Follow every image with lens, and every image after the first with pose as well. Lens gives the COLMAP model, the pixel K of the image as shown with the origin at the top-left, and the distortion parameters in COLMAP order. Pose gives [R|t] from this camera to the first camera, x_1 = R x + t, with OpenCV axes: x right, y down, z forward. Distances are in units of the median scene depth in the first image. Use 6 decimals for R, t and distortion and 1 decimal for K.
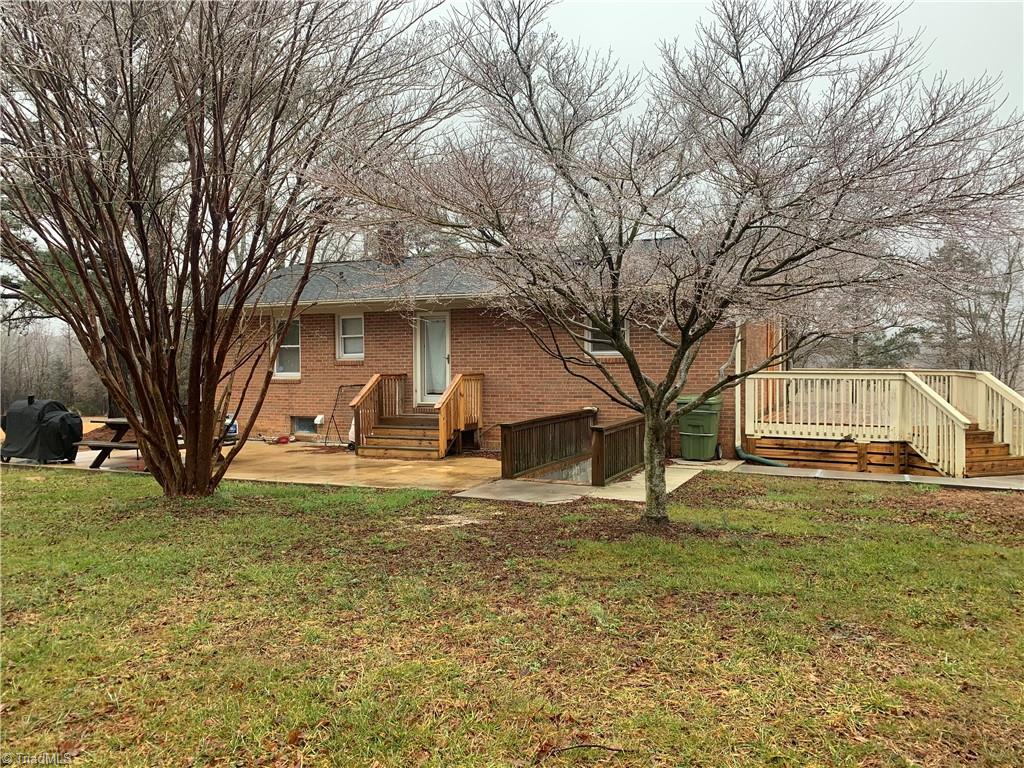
lens RADIAL K [[772.9, 0, 520.4], [0, 772.9, 373.0], [0, 0, 1]] dist [0.026176, -0.024152]
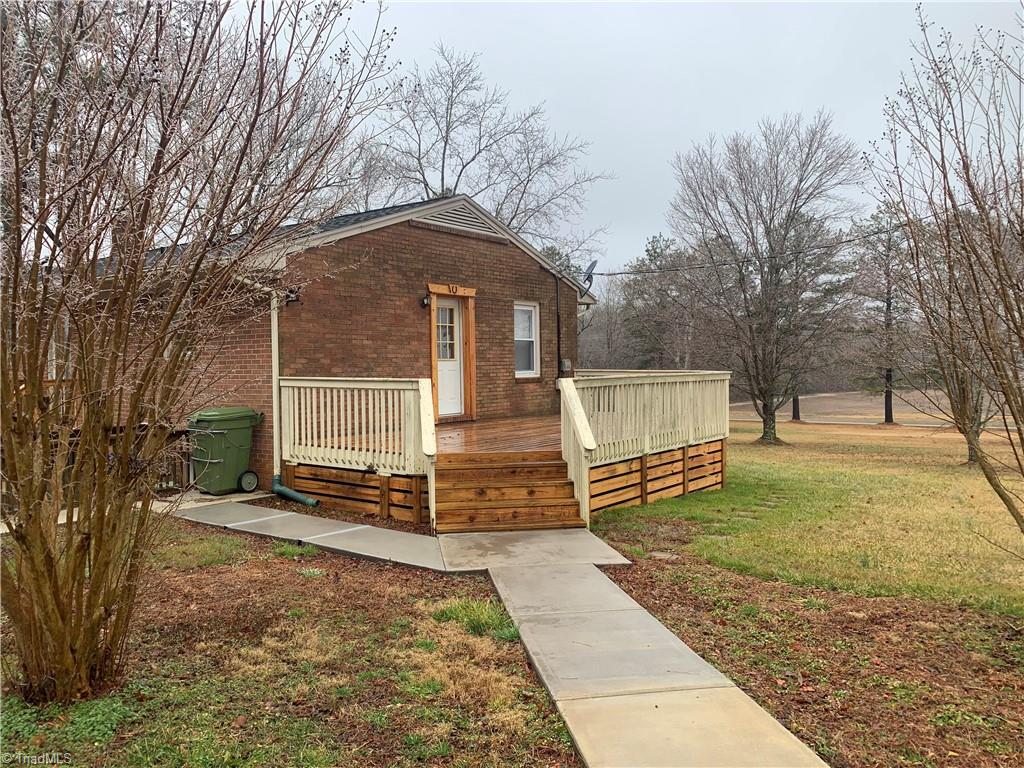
lens RADIAL K [[777.1, 0, 509.8], [0, 777.1, 373.8], [0, 0, 1]] dist [0.012845, -0.003096]
pose [[0.983363, -0.005540, -0.181565, 0.660816], [0.007158, 0.999940, 0.008260, -0.010543], [0.181508, -0.009422, 0.983344, 0.290615]]
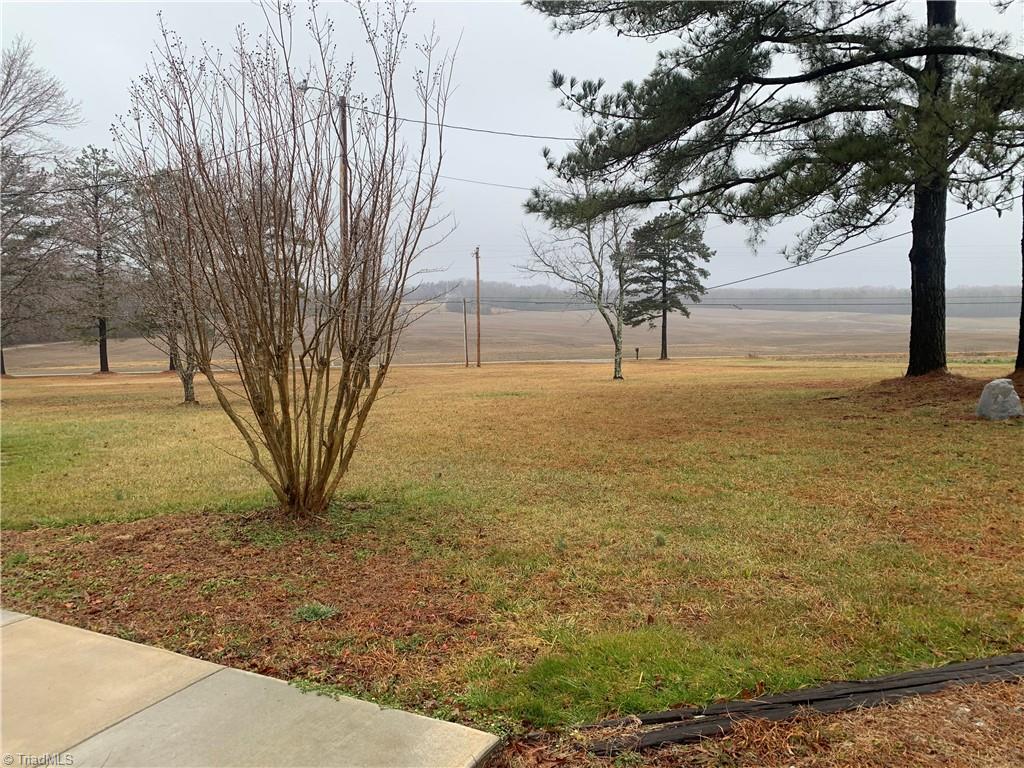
lens RADIAL K [[777.1, 0, 509.8], [0, 777.1, 373.8], [0, 0, 1]] dist [0.012845, -0.003096]
pose [[0.726902, -0.057426, 0.684336, 0.636124], [0.003848, 0.996822, 0.079562, -0.012045], [-0.686731, -0.055201, 0.724813, 0.256802]]
